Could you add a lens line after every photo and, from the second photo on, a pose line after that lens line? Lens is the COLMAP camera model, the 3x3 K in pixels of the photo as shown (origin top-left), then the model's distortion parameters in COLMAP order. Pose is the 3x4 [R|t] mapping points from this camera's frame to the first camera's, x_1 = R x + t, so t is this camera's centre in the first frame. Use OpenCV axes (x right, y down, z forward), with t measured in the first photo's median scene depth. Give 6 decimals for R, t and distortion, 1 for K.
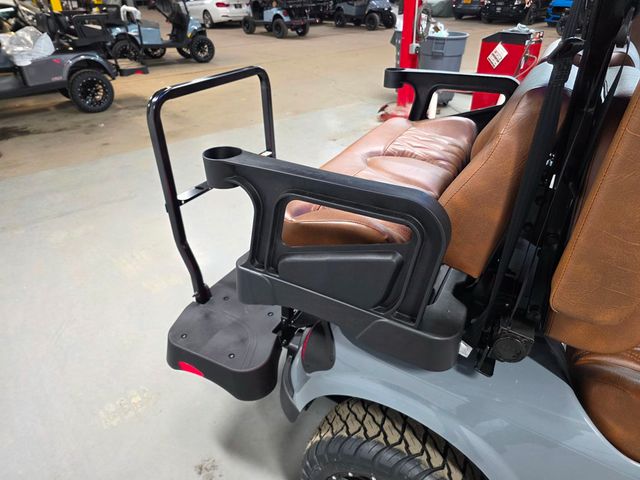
lens RADIAL K [[427.1, 0, 318.5], [0, 427.1, 242.7], [0, 0, 1]] dist [0.037776, -0.033842]
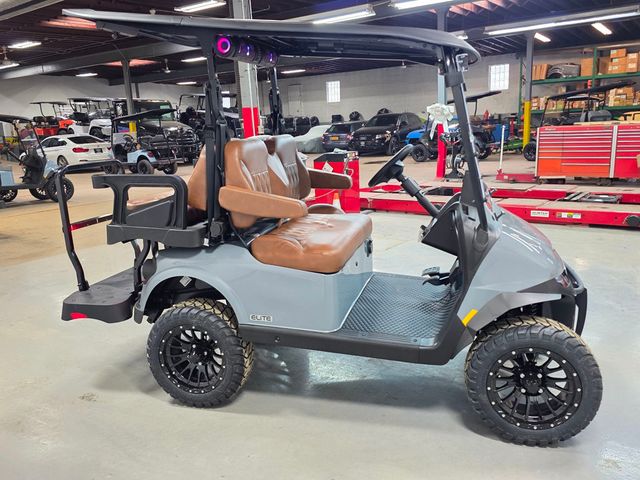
lens RADIAL K [[529.1, 0, 318.8], [0, 529.1, 245.5], [0, 0, 1]] dist [0.056641, -0.039763]
pose [[0.973556, -0.082170, 0.213161, 0.026431], [0.145498, 0.942378, -0.301254, 0.107665], [-0.176124, 0.324302, 0.929413, -0.163314]]
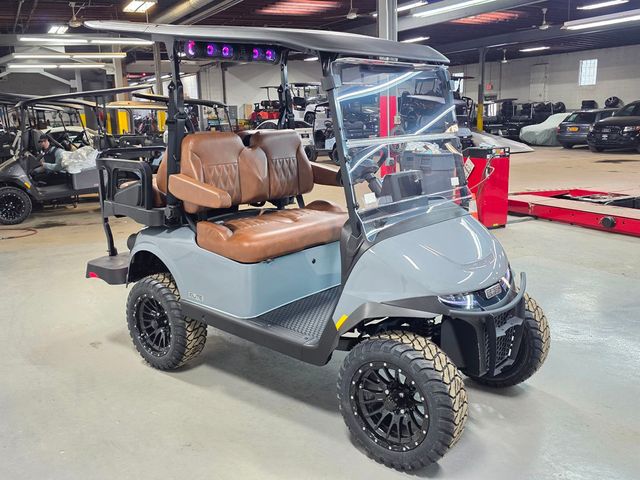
lens RADIAL K [[596.9, 0, 317.9], [0, 596.9, 238.0], [0, 0, 1]] dist [0.043088, 0.000000]
pose [[0.979144, 0.028882, -0.201102, 0.174350], [-0.094111, 0.941719, -0.322969, 0.126492], [0.180053, 0.335159, 0.924797, -0.201148]]
